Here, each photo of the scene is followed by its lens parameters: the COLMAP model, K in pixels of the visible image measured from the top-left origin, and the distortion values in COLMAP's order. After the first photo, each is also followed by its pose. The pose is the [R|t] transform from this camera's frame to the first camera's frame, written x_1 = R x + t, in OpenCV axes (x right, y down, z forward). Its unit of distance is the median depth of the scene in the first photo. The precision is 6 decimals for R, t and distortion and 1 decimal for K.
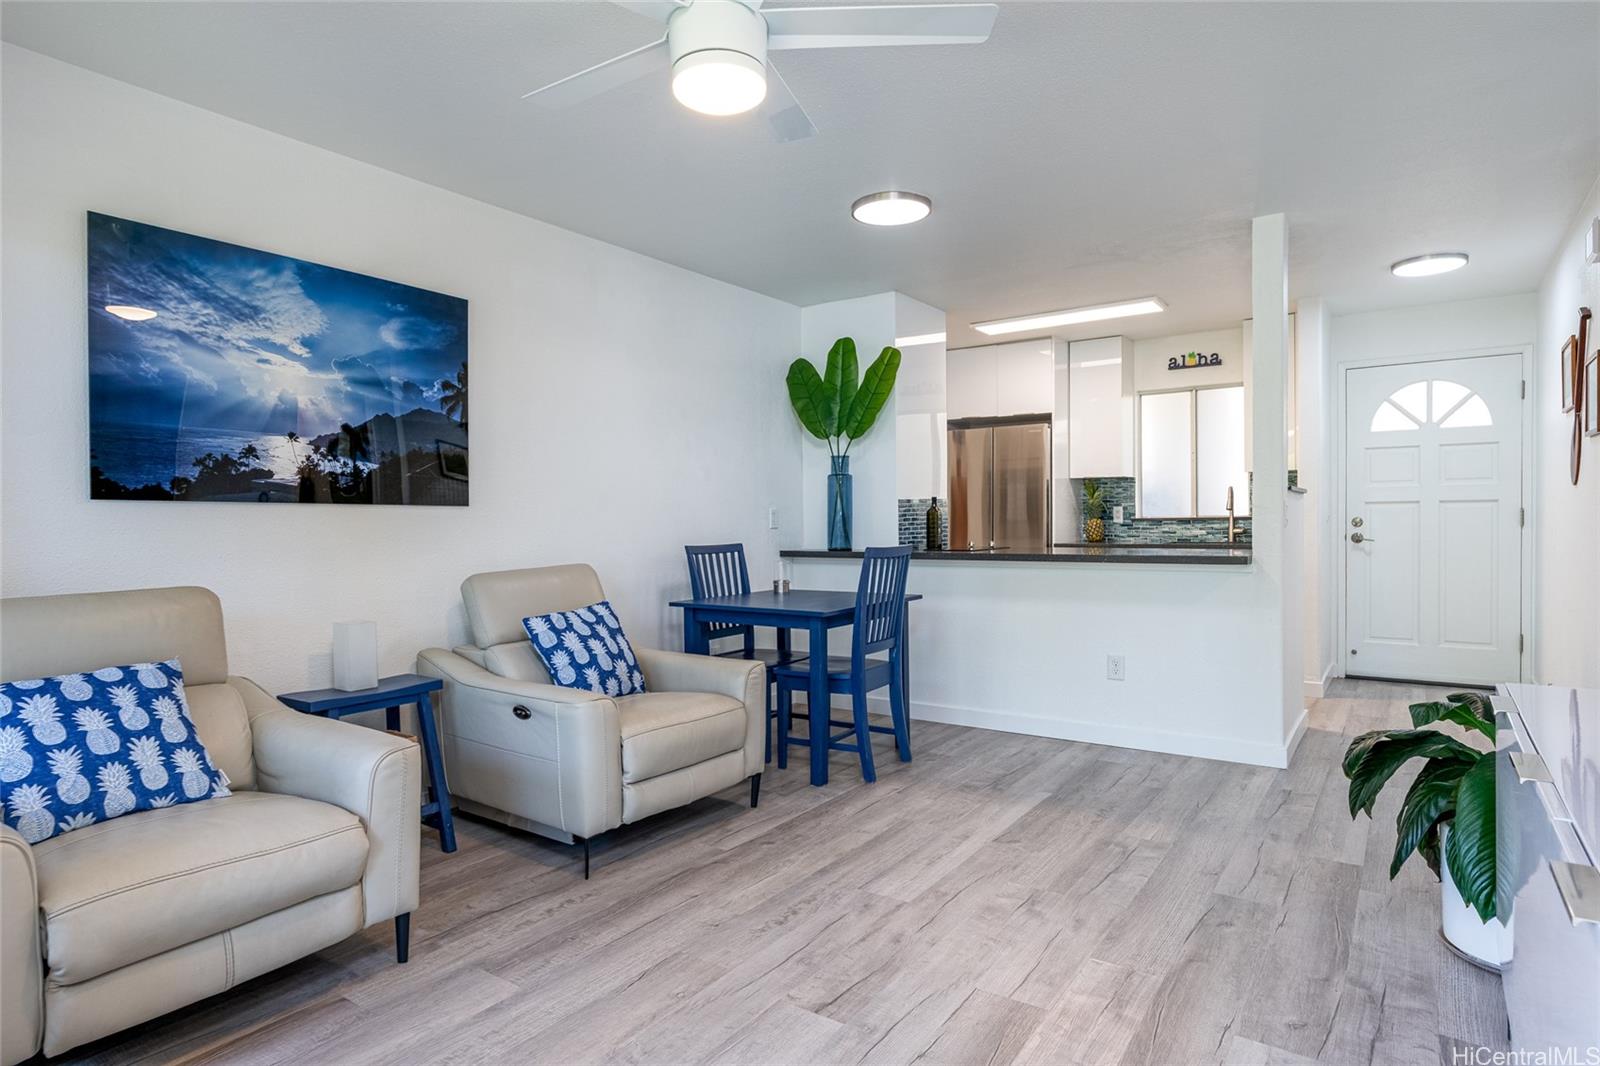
lens RADIAL K [[881.8, 0, 801.2], [0, 881.8, 533.9], [0, 0, 1]] dist [-0.008069, -0.000238]
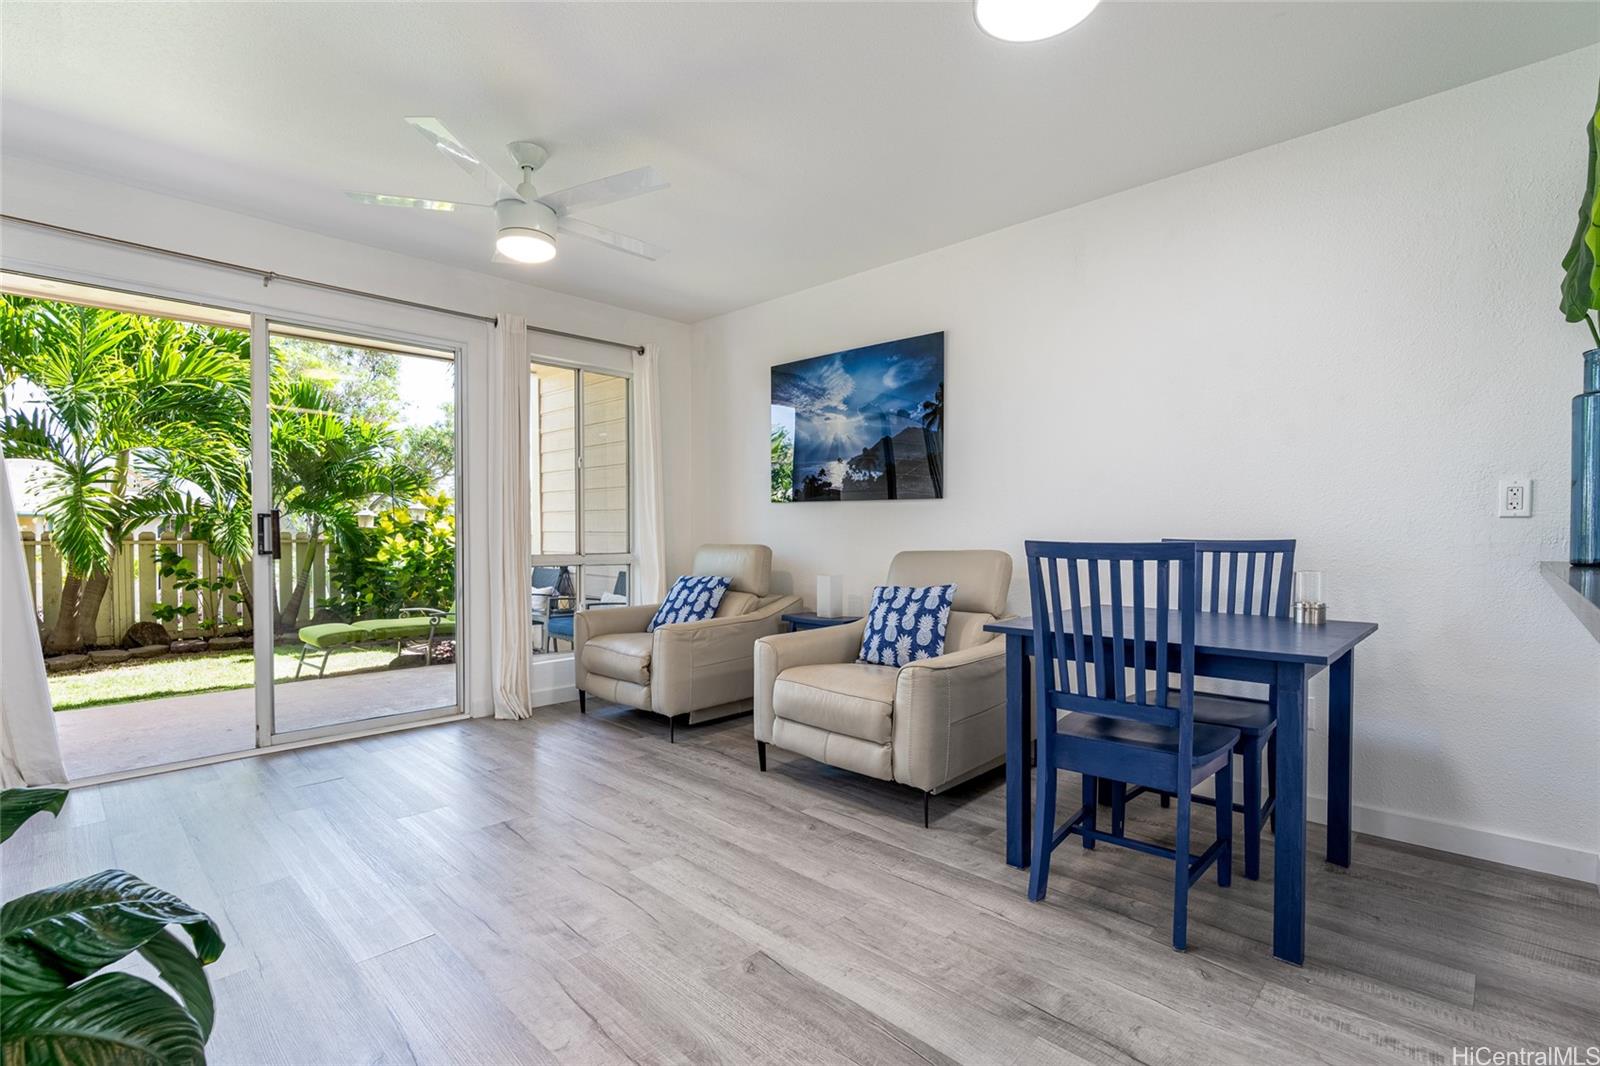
lens RADIAL K [[742.2, 0, 804.7], [0, 742.2, 544.6], [0, 0, 1]] dist [-0.002921, 0.000289]
pose [[-0.155387, 0.031660, -0.987346, 0.757985], [-0.012332, 0.999346, 0.033986, 0.000415], [0.987777, 0.017457, -0.154895, 1.074200]]
